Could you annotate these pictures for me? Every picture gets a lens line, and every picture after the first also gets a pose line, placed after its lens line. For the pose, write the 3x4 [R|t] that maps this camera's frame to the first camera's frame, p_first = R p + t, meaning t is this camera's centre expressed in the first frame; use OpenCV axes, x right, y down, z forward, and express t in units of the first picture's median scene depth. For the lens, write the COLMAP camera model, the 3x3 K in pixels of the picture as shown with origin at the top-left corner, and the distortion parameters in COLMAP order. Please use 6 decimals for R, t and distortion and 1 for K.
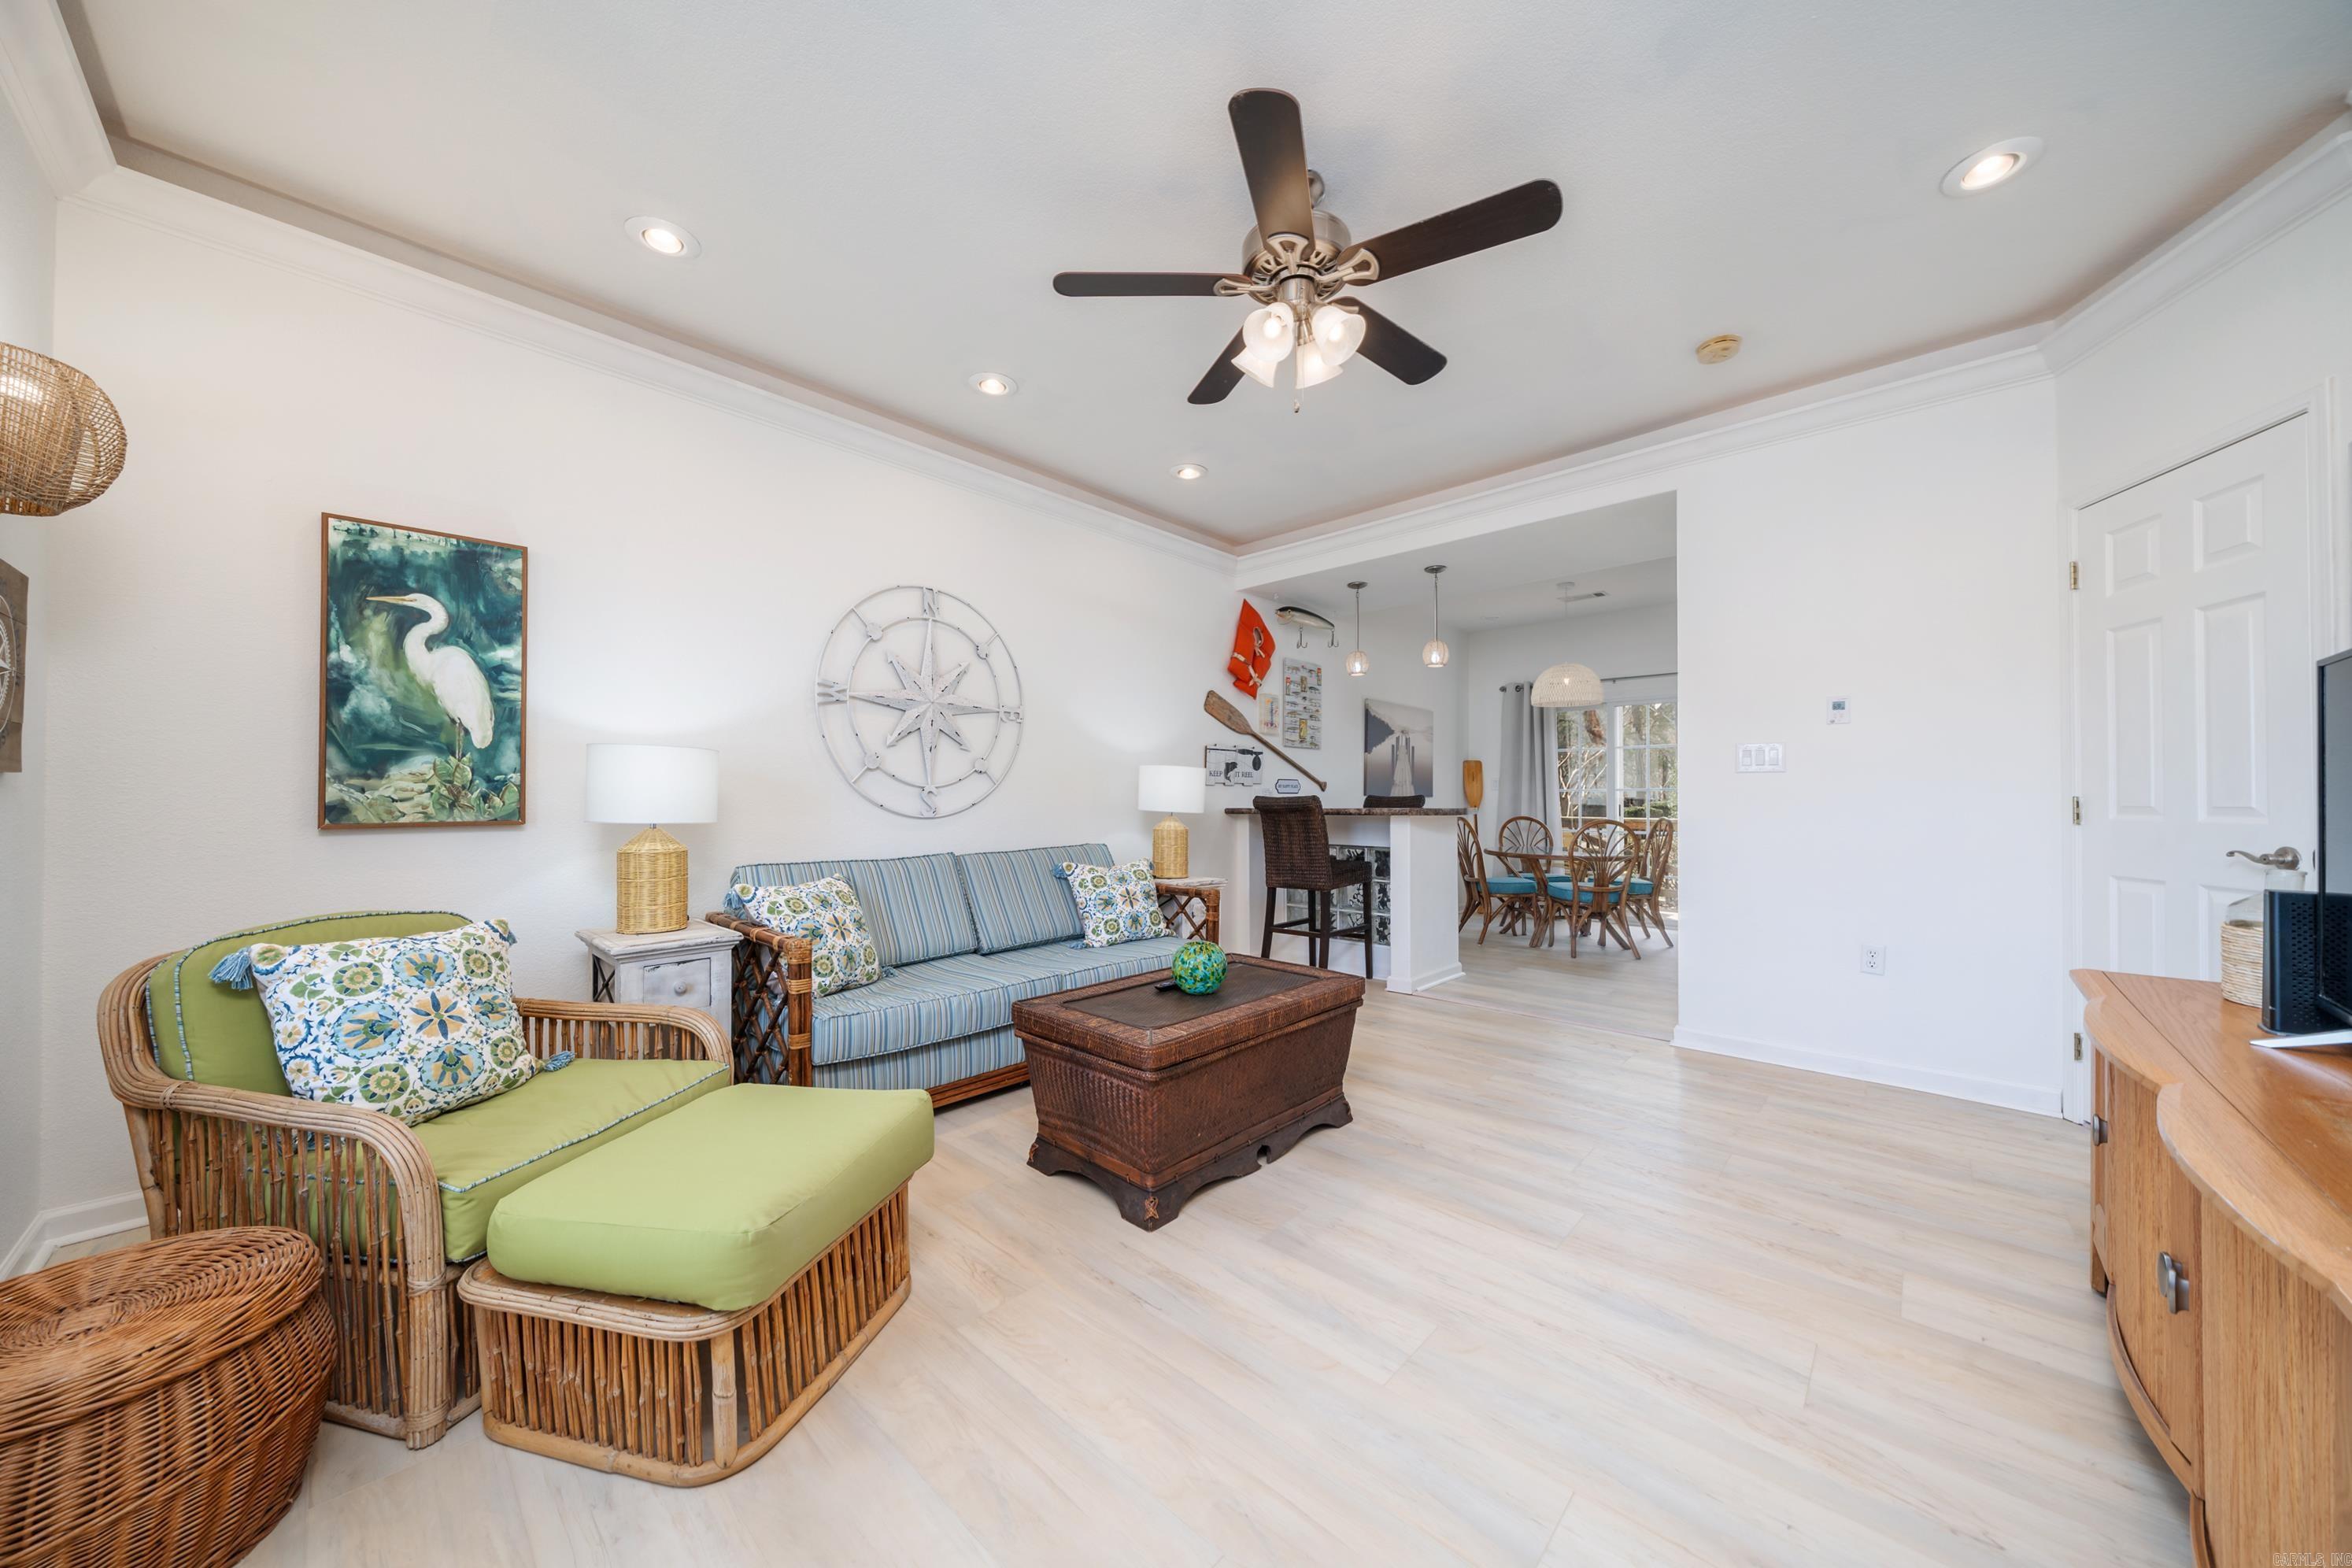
lens RADIAL K [[803.2, 0, 1185.0], [0, 803.2, 795.0], [0, 0, 1]] dist [-0.001795, -0.000140]
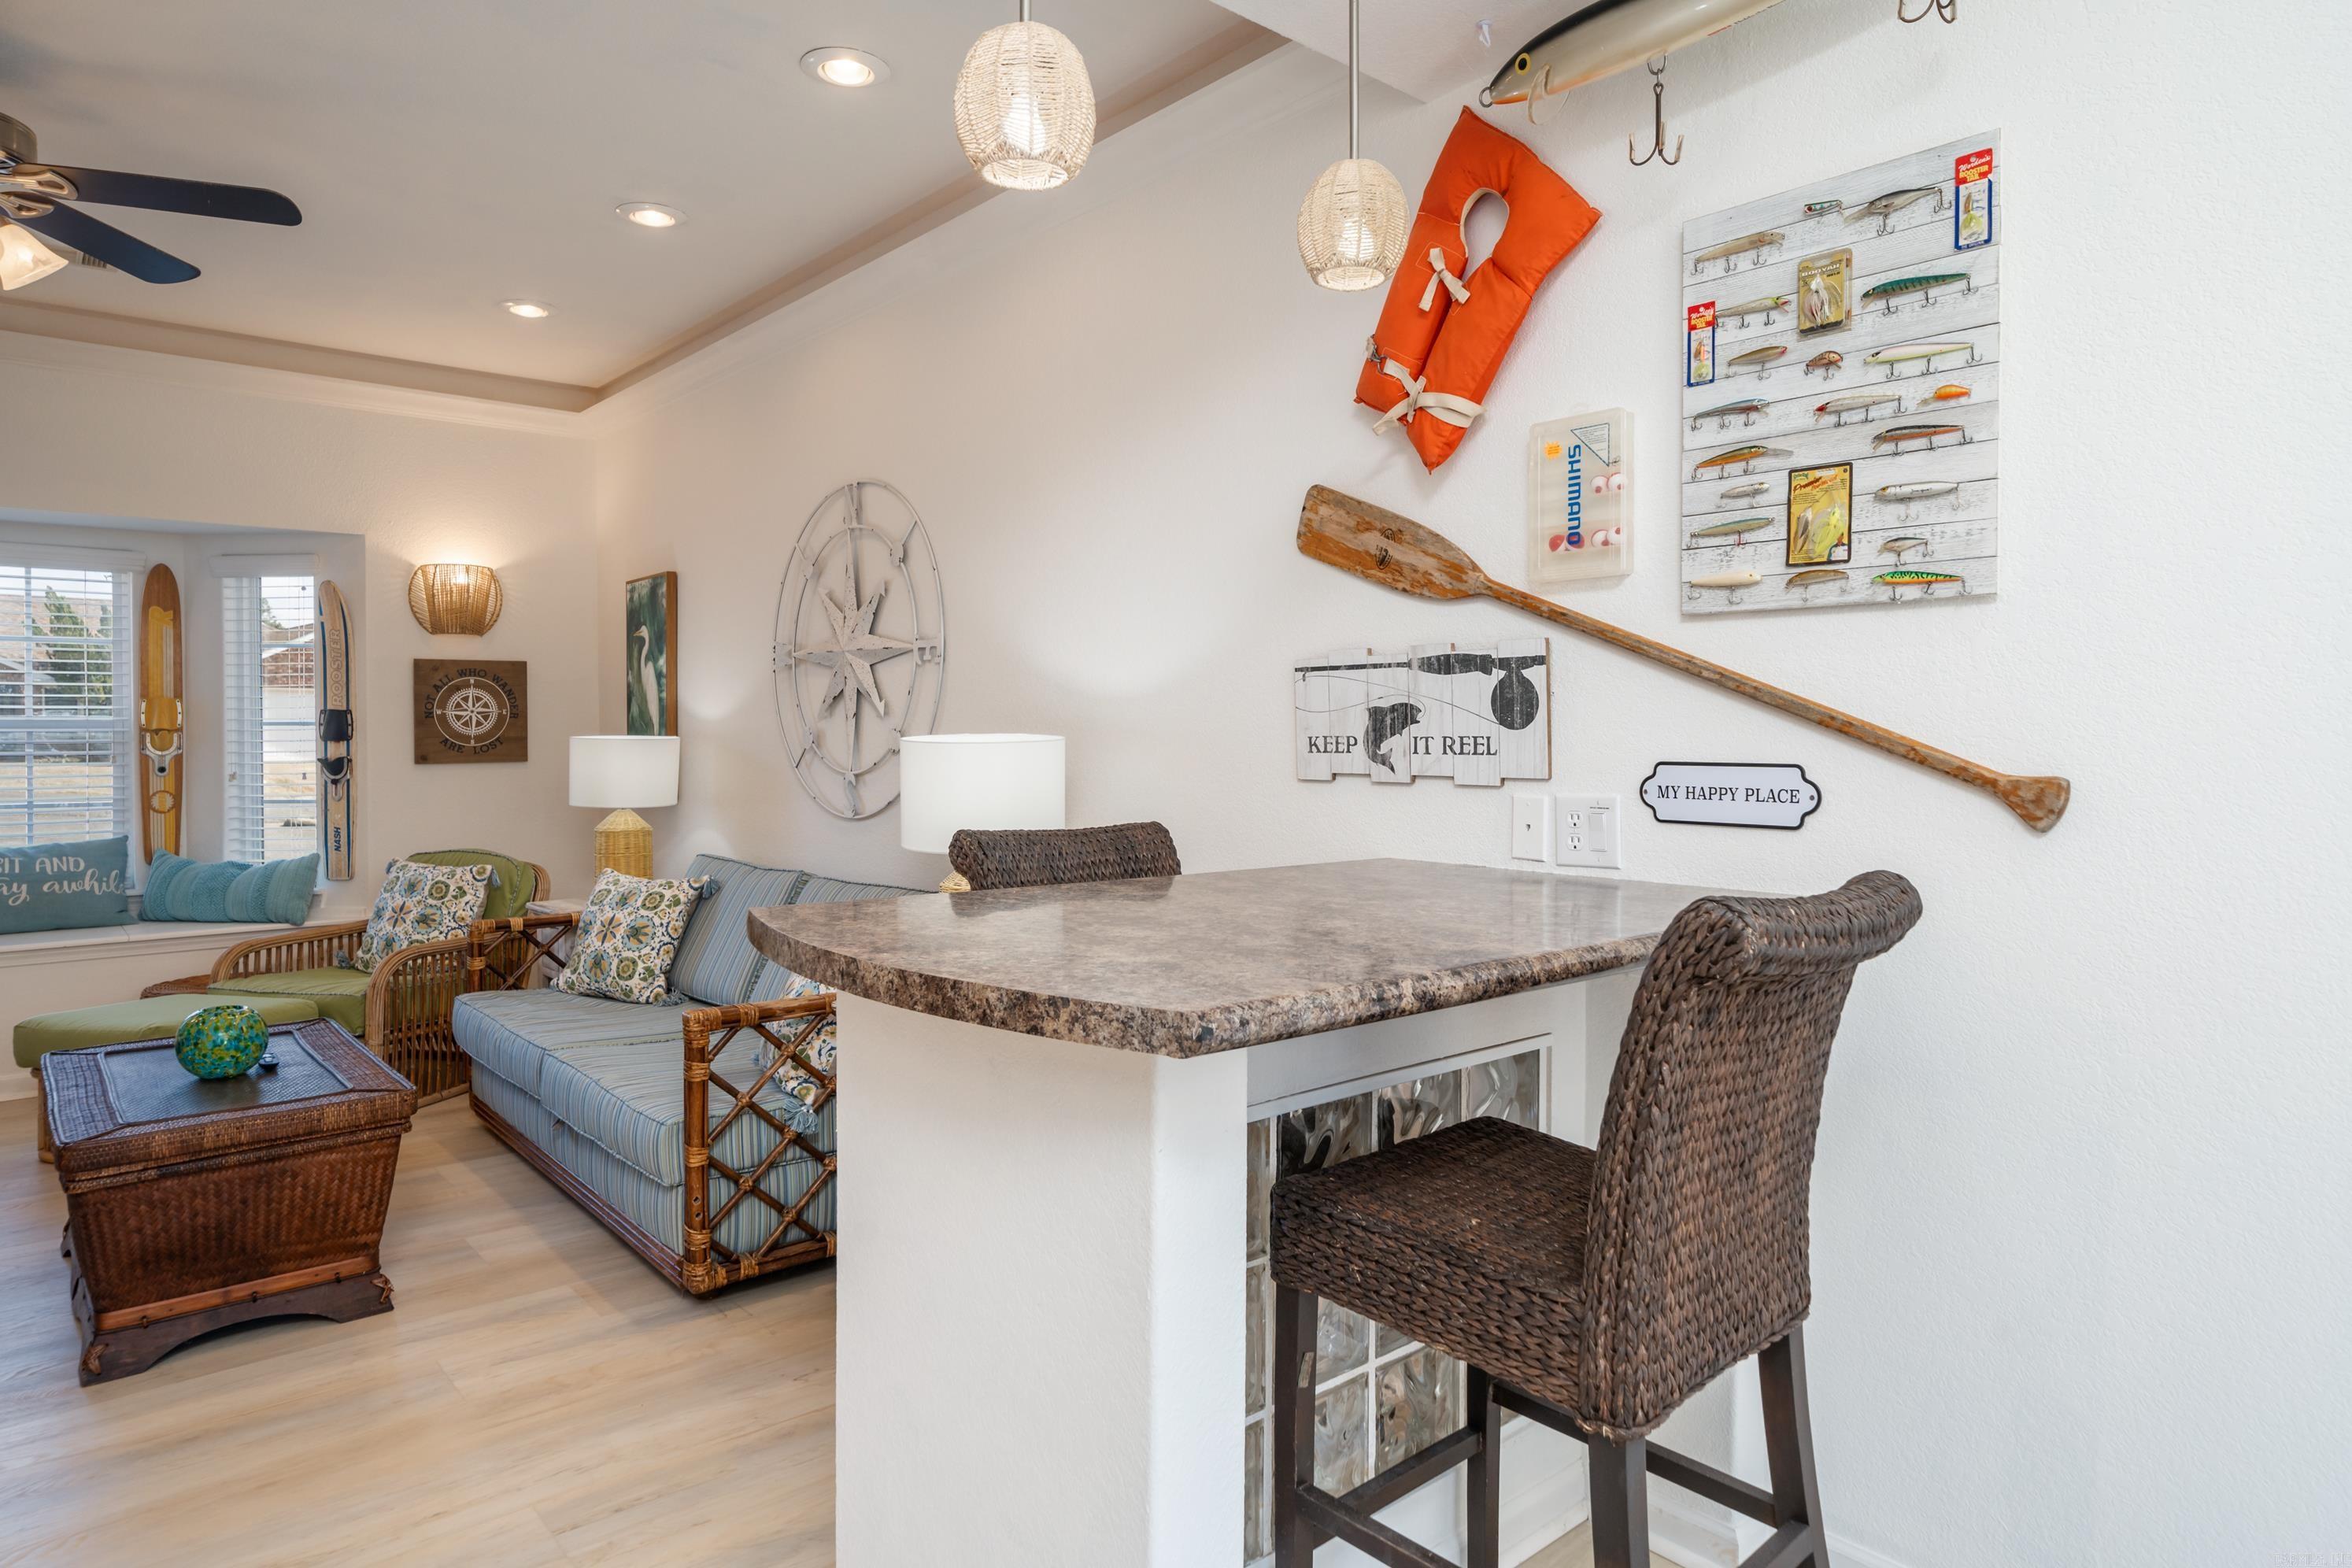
lens RADIAL K [[1380.2, 0, 1185.3], [0, 1380.2, 745.1], [0, 0, 1]] dist [0.003202, -0.000898]
pose [[-0.107873, 0.007286, -0.994138, 0.983453], [0.001291, 0.999973, 0.007188, -0.051304], [0.994164, -0.000508, -0.107880, 1.687068]]
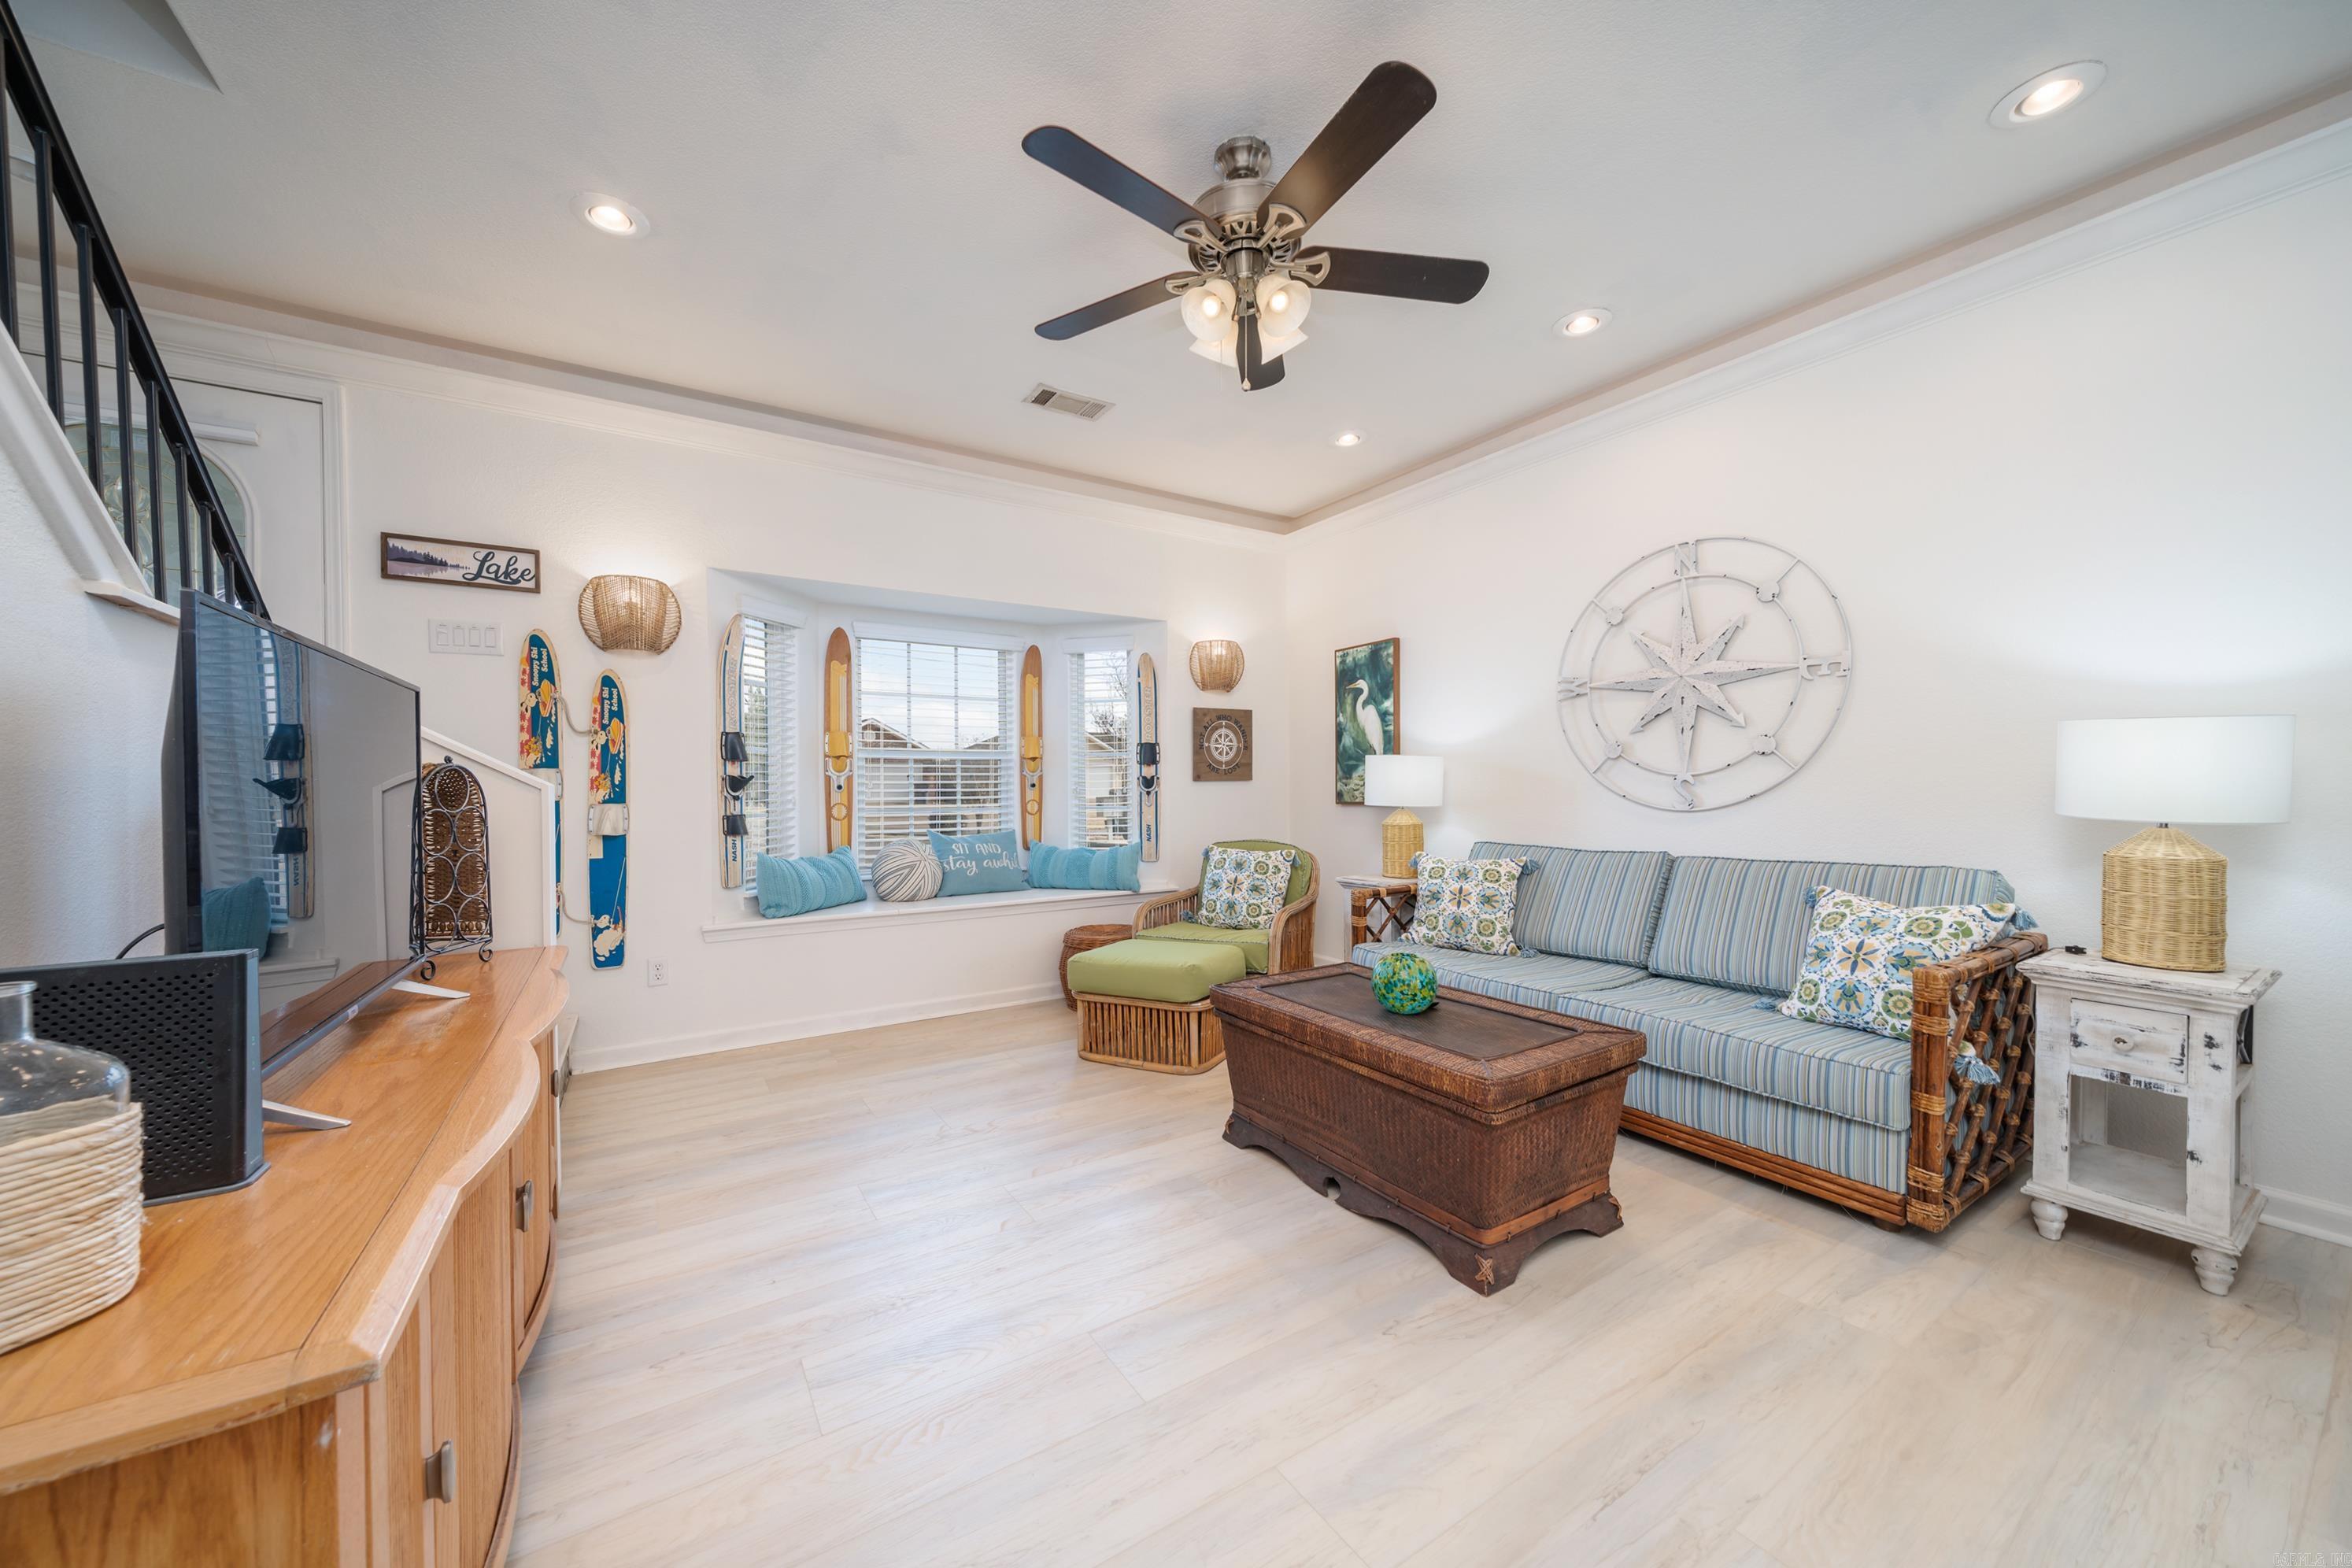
lens RADIAL K [[830.9, 0, 1168.4], [0, 830.9, 791.3], [0, 0, 1]] dist [-0.000588, -0.000021]
pose [[-0.255684, 0.004035, -0.966752, 0.811807], [0.007398, 0.999970, 0.002217, 0.001465], [0.966732, -0.006585, -0.255707, 0.830180]]
